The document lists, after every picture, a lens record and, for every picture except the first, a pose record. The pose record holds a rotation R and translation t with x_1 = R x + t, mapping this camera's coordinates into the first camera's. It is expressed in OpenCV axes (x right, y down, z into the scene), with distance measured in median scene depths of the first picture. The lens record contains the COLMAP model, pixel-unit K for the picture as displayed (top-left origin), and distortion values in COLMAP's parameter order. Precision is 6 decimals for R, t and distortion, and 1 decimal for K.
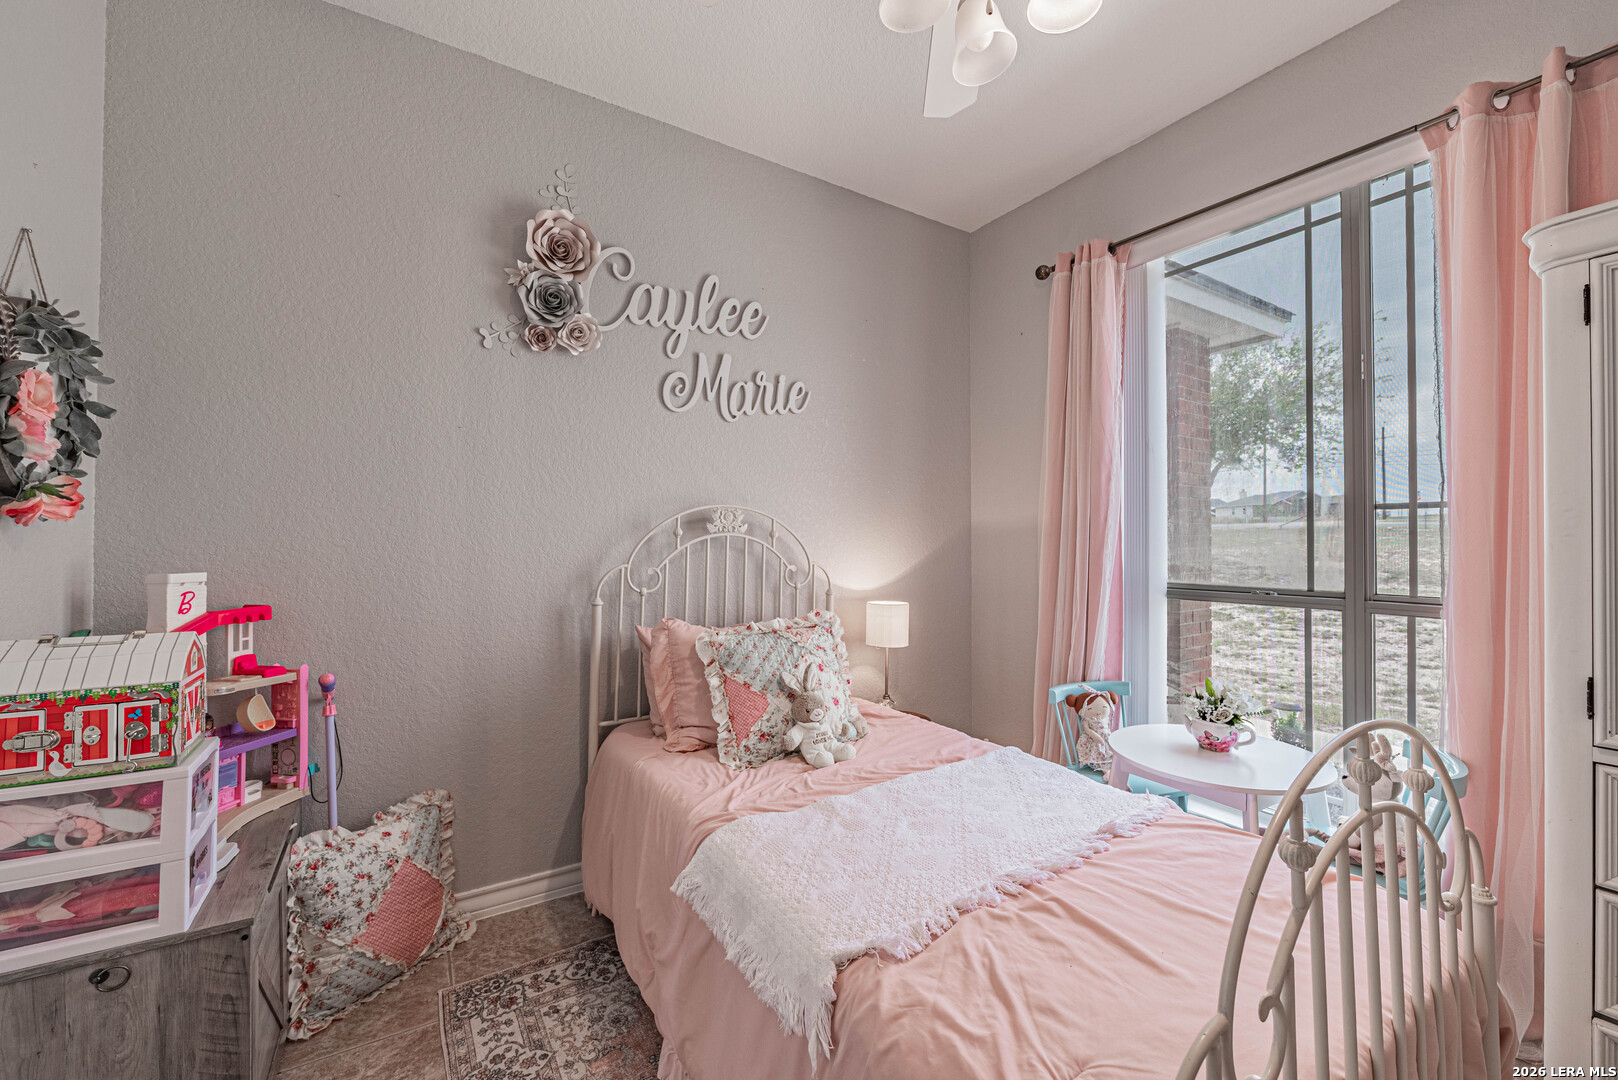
lens RADIAL K [[643.1, 0, 811.8], [0, 643.1, 534.6], [0, 0, 1]] dist [-0.010933, 0.000402]
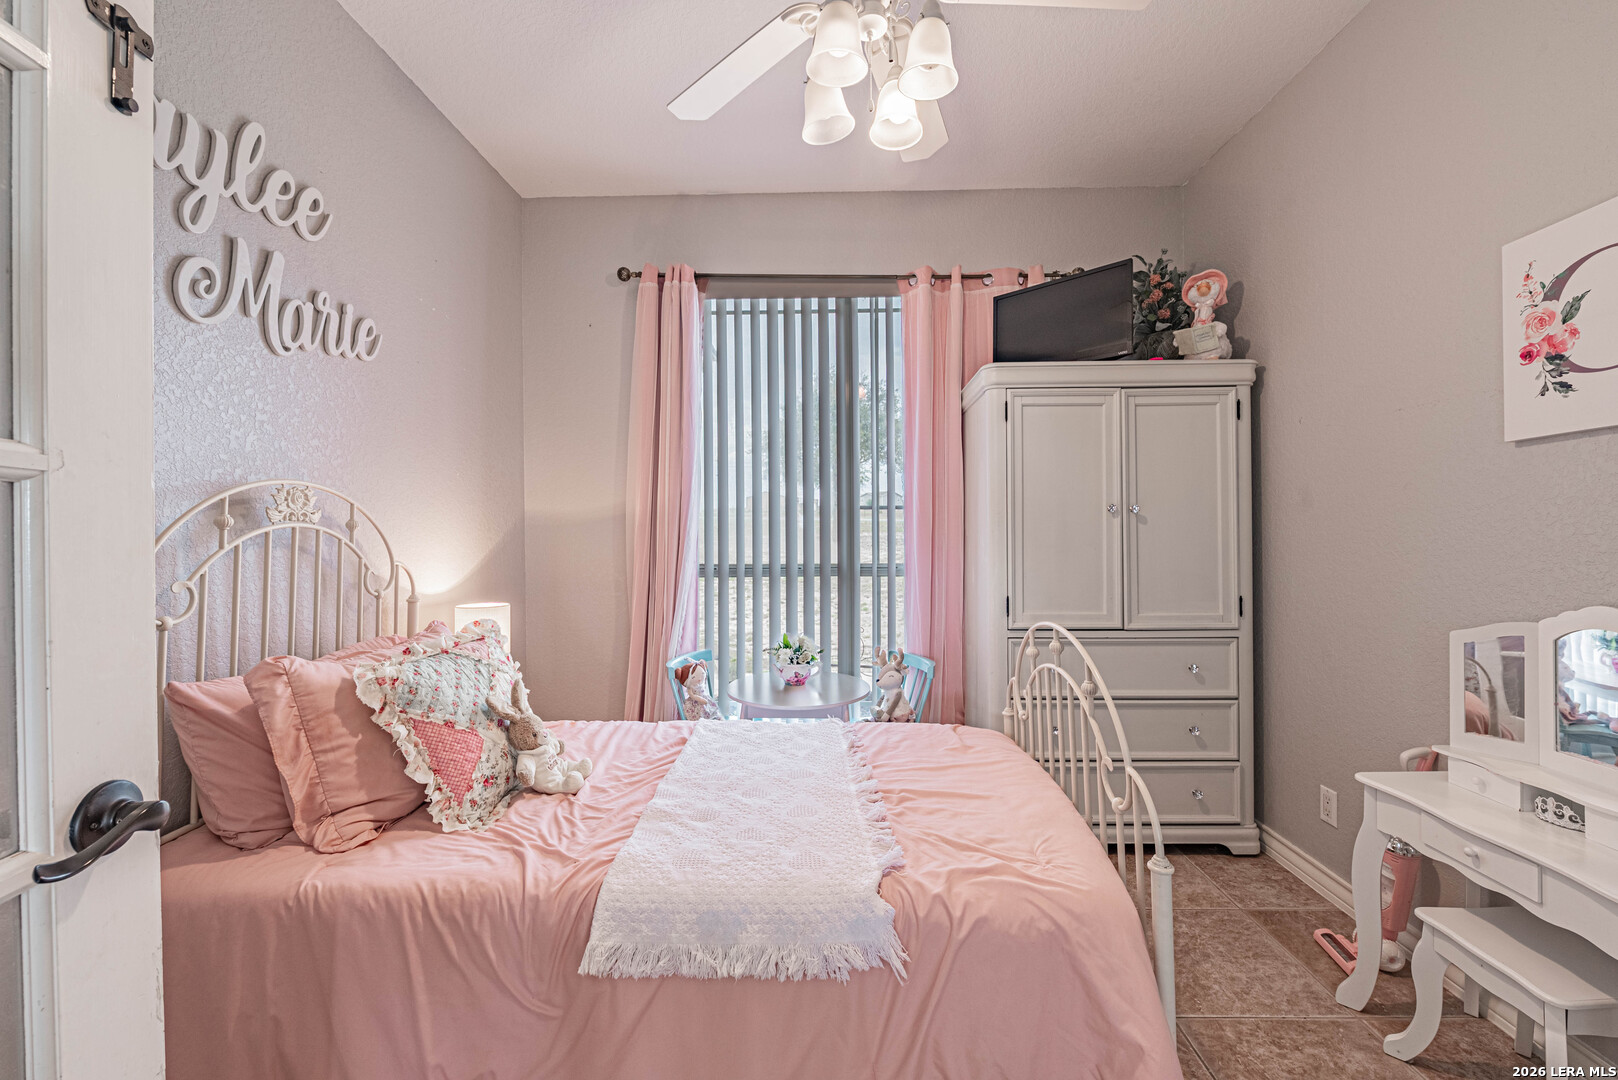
lens RADIAL K [[643.1, 0, 822.6], [0, 643.1, 534.9], [0, 0, 1]] dist [-0.010933, 0.000402]
pose [[0.550111, -0.011430, 0.835013, -0.404434], [-0.001606, 0.999890, 0.014746, -0.000725], [-0.835090, -0.009453, 0.550033, 0.182090]]
